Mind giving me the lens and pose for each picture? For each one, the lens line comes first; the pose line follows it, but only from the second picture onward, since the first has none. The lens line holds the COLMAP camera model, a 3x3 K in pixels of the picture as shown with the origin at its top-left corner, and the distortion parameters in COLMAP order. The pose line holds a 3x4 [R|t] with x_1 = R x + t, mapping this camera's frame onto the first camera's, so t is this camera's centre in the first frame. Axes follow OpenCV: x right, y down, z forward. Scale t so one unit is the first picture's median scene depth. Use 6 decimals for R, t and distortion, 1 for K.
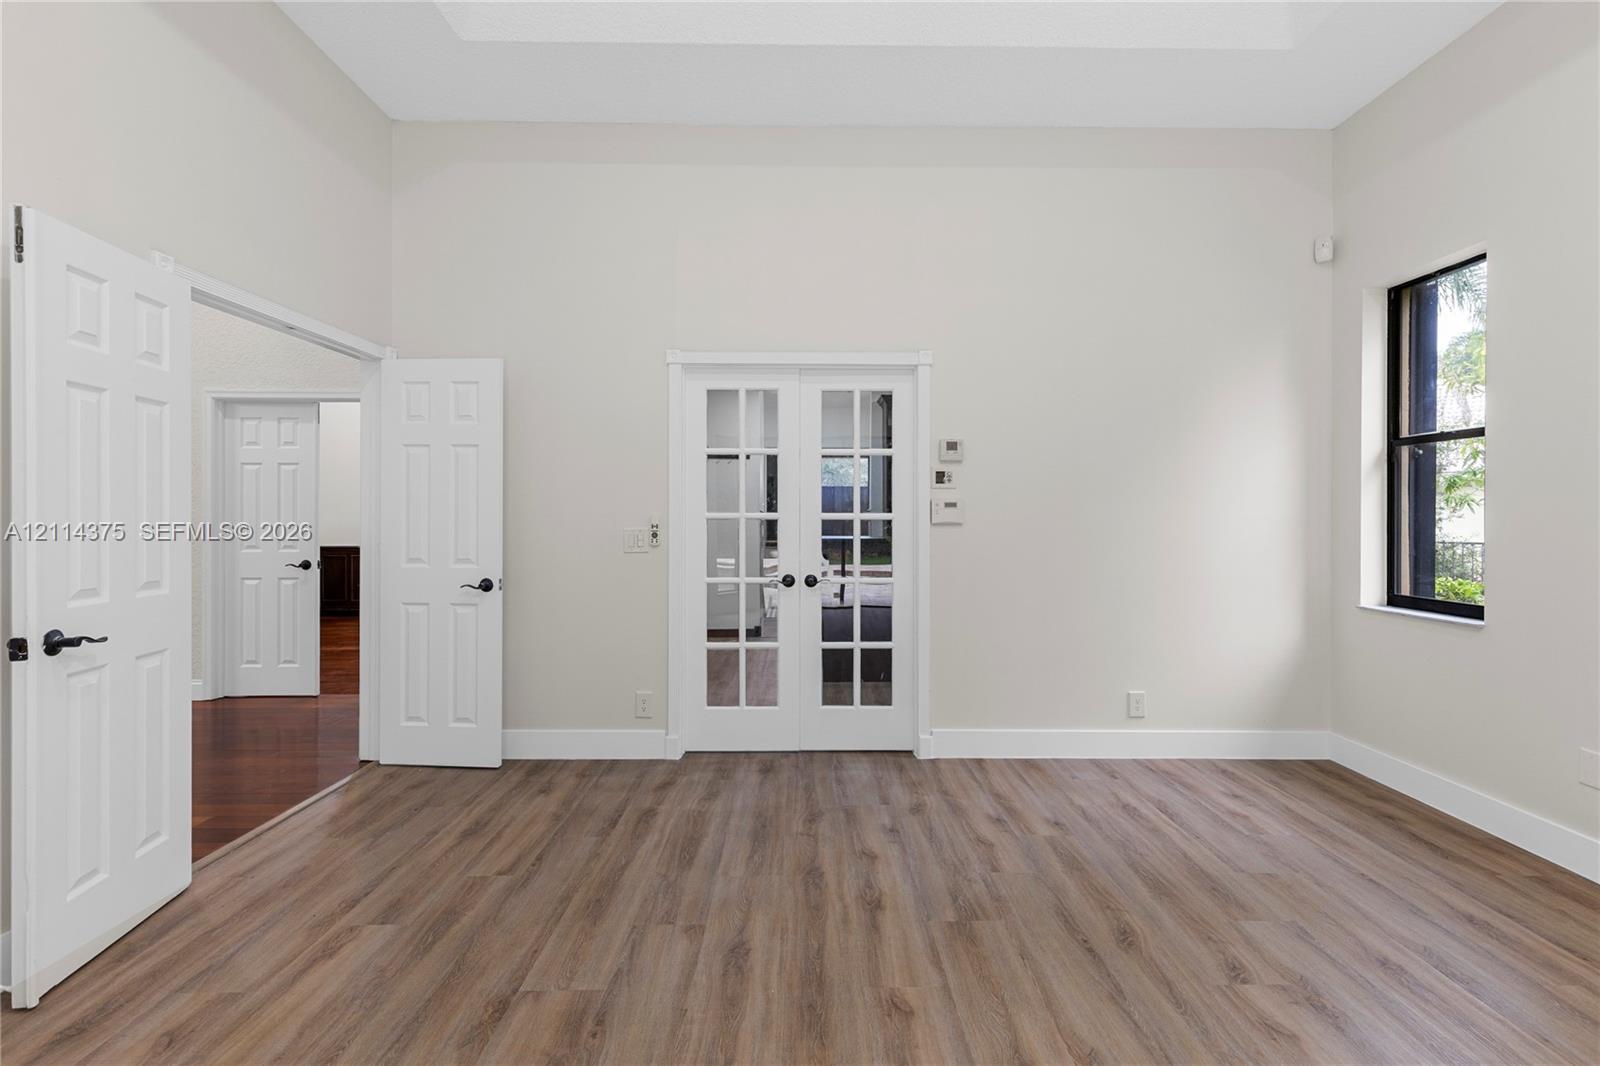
lens RADIAL K [[722.5, 0, 807.4], [0, 722.5, 520.3], [0, 0, 1]] dist [-0.001207, 0.000139]
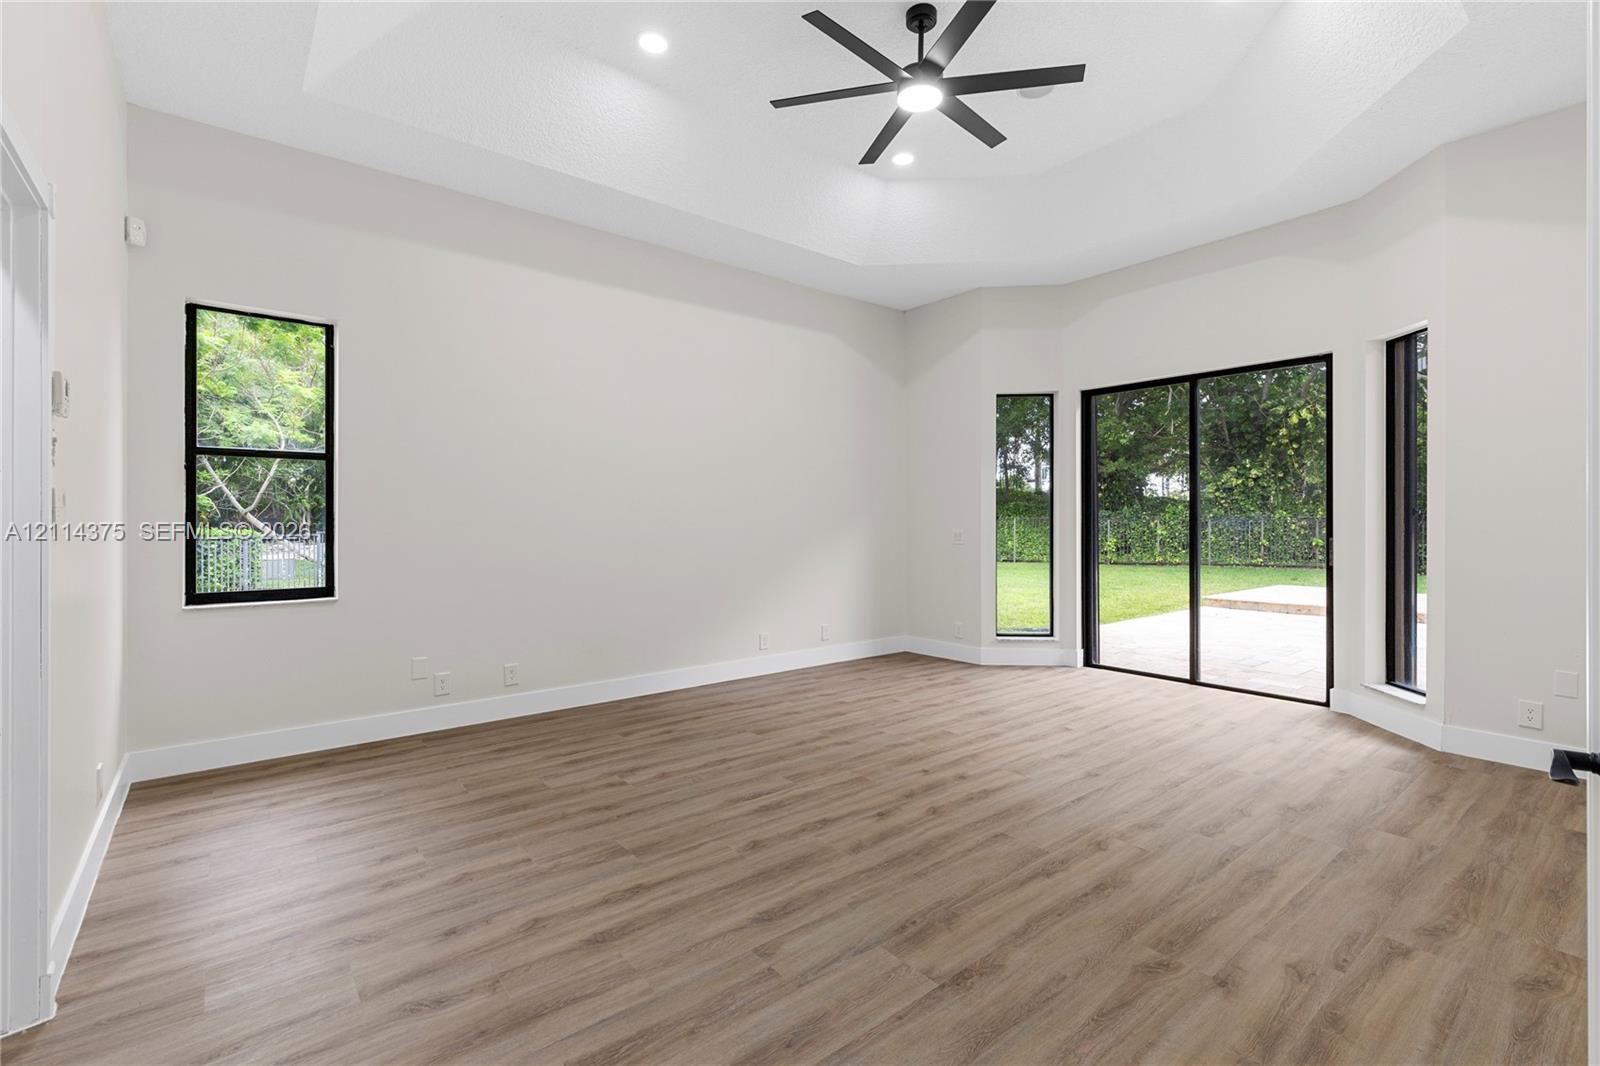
lens RADIAL K [[722.5, 0, 806.3], [0, 722.5, 526.3], [0, 0, 1]] dist [-0.001207, 0.000139]
pose [[-0.623908, -0.009219, 0.781444, -1.002517], [0.004582, 0.999870, 0.015454, -0.017139], [-0.781485, 0.013223, -0.623784, 1.653985]]
